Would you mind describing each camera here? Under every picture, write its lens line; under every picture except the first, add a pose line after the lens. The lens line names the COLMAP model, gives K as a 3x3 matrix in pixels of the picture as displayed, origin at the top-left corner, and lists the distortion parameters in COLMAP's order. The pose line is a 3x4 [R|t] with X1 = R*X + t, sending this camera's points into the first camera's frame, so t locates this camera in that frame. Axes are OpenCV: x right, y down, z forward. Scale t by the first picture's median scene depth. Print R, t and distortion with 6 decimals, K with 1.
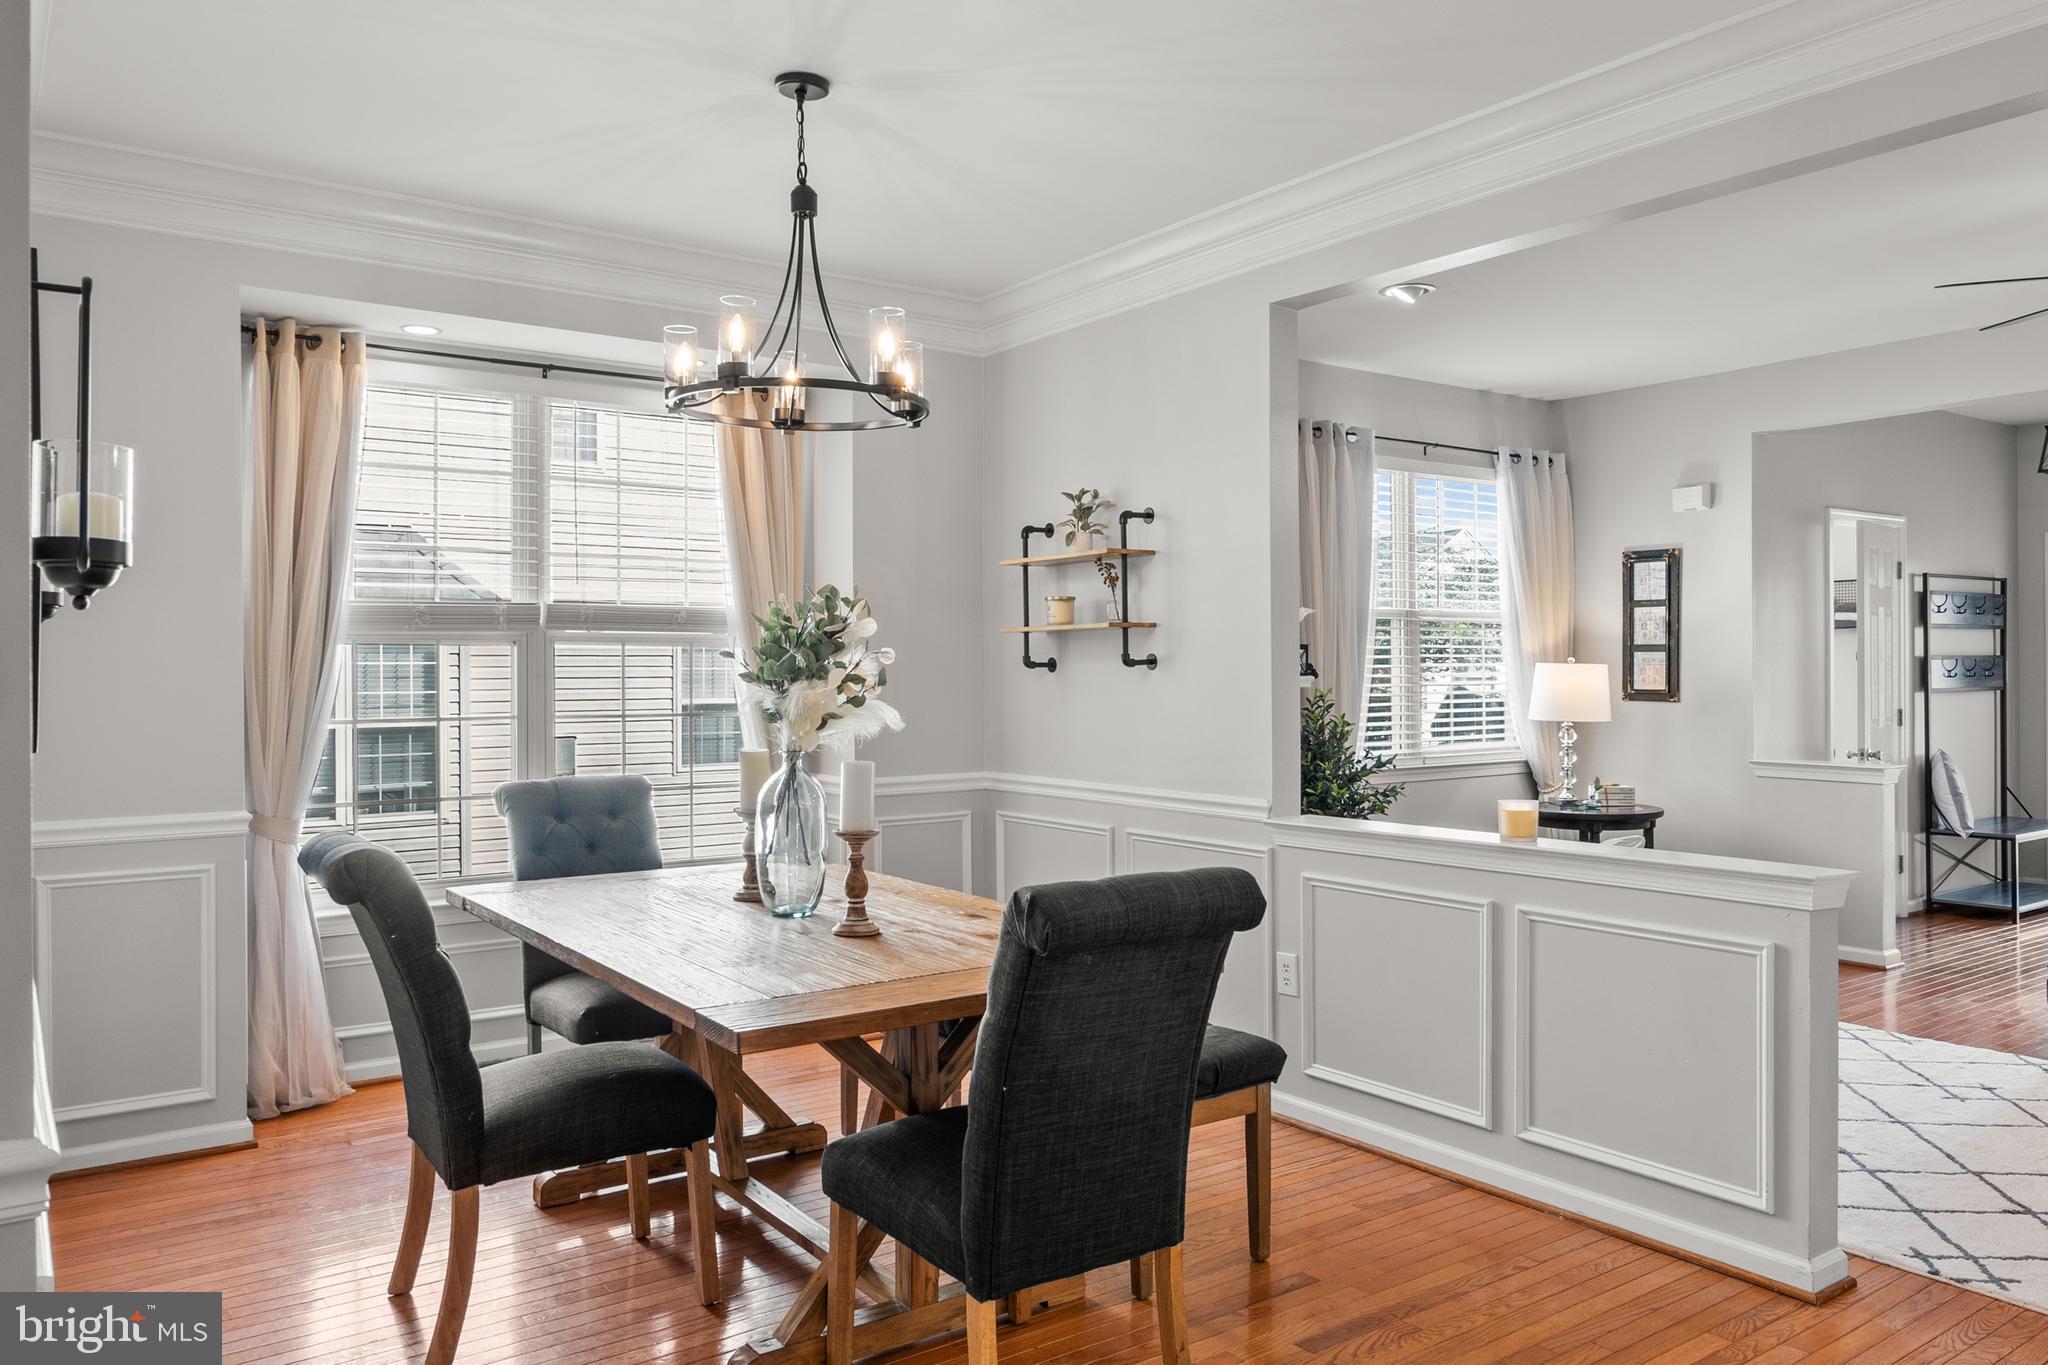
lens RADIAL K [[1447.9, 0, 1024.2], [0, 1447.9, 675.5], [0, 0, 1]] dist [-0.009456, 0.000694]
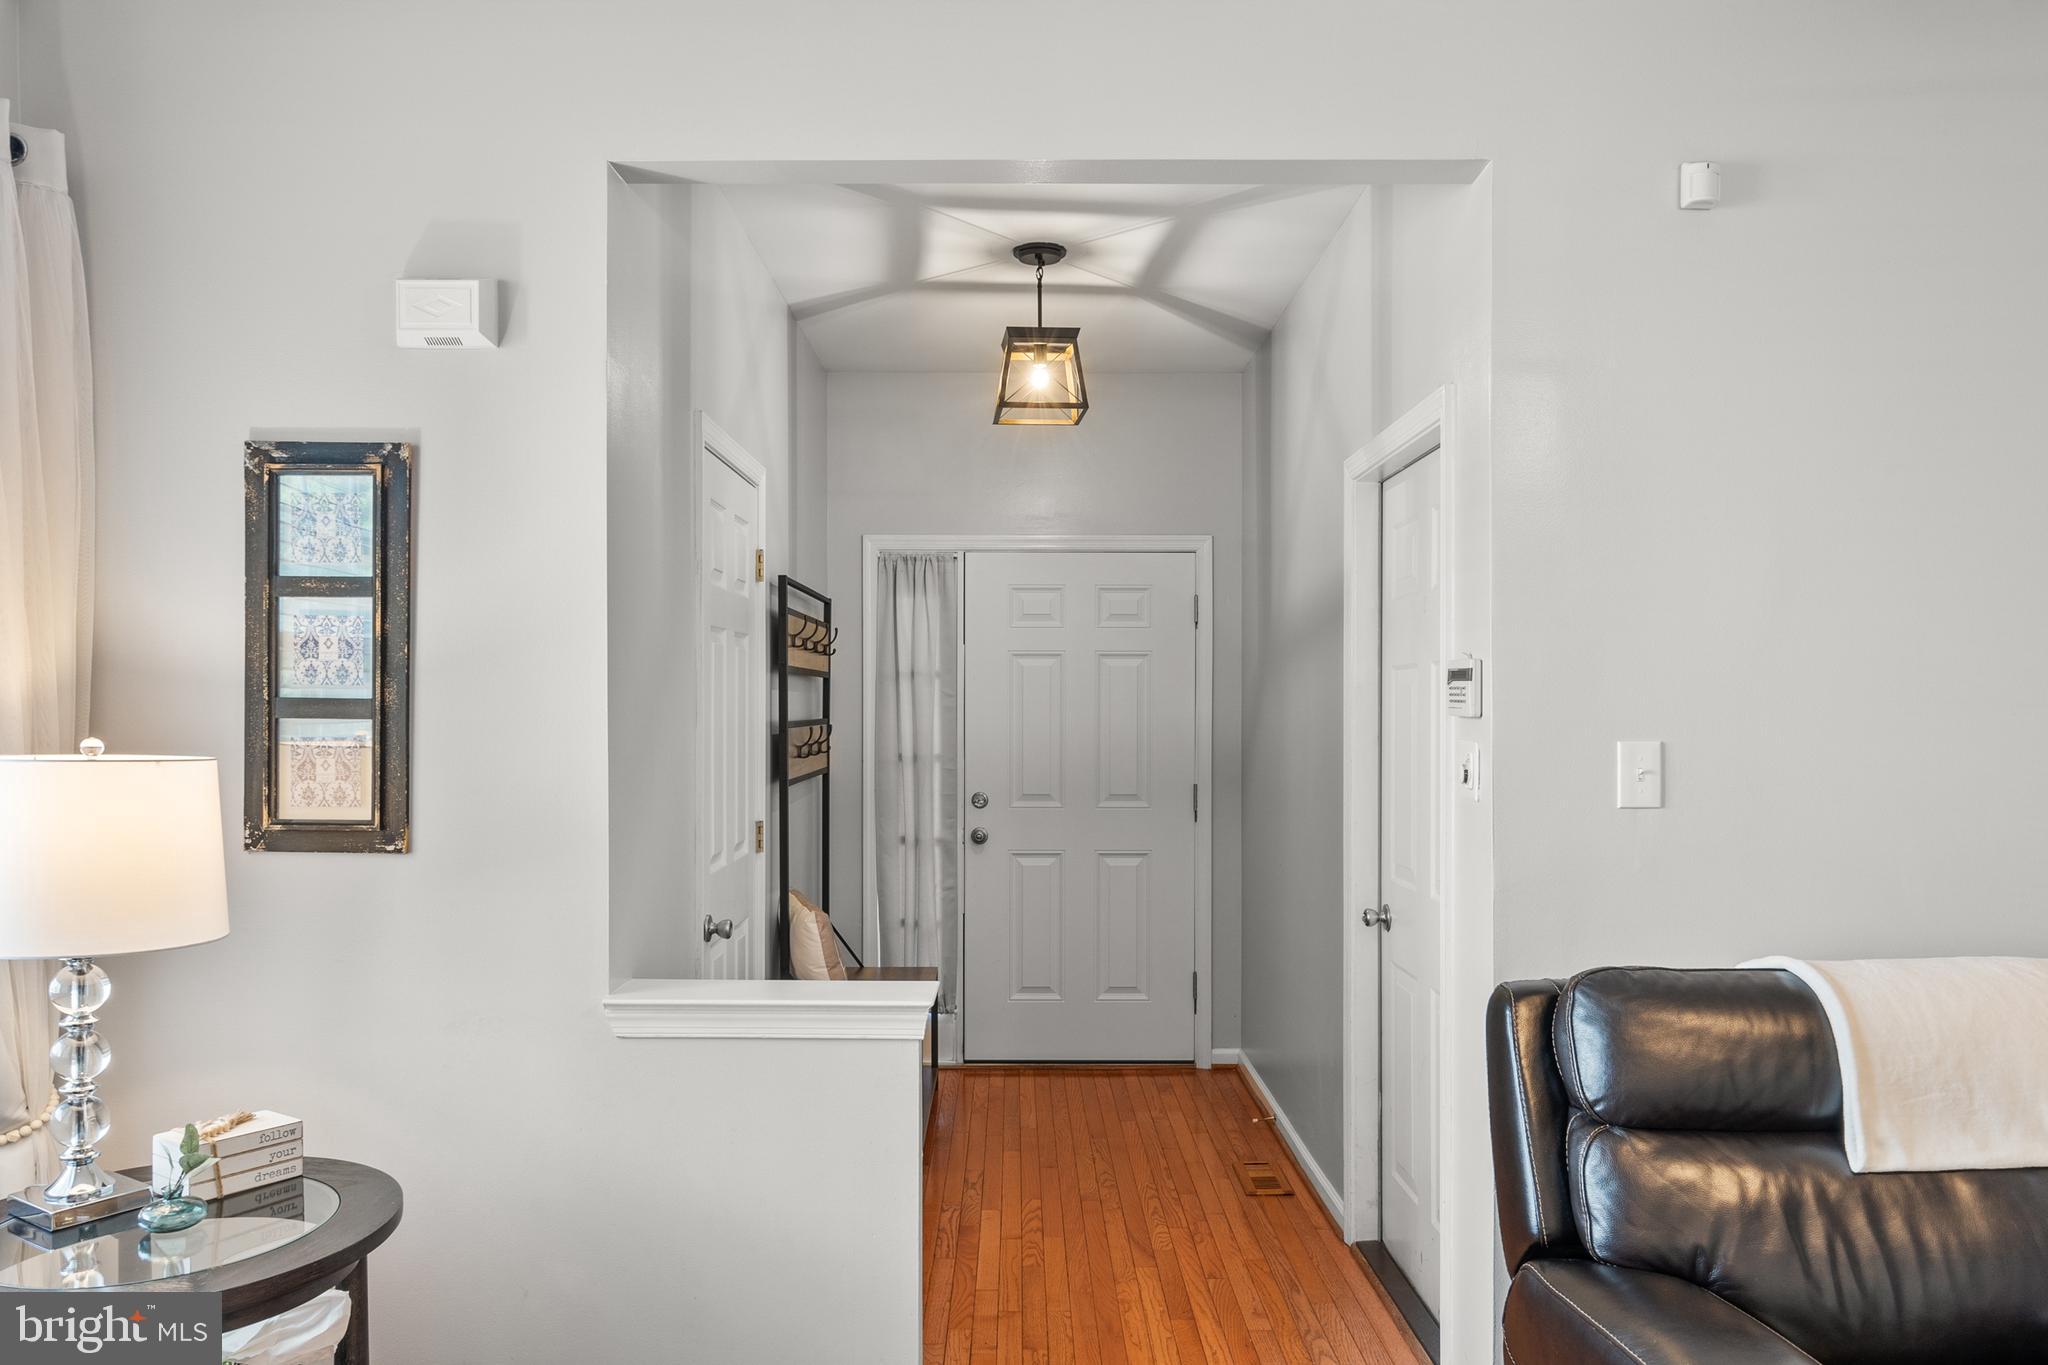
lens RADIAL K [[1447.9, 0, 1048.2], [0, 1447.9, 730.1], [0, 0, 1]] dist [-0.009456, 0.000694]
pose [[0.568427, -0.002465, 0.822730, 0.235485], [-0.001886, 0.999989, 0.004299, -0.015348], [-0.822732, -0.003995, 0.568416, 0.641502]]
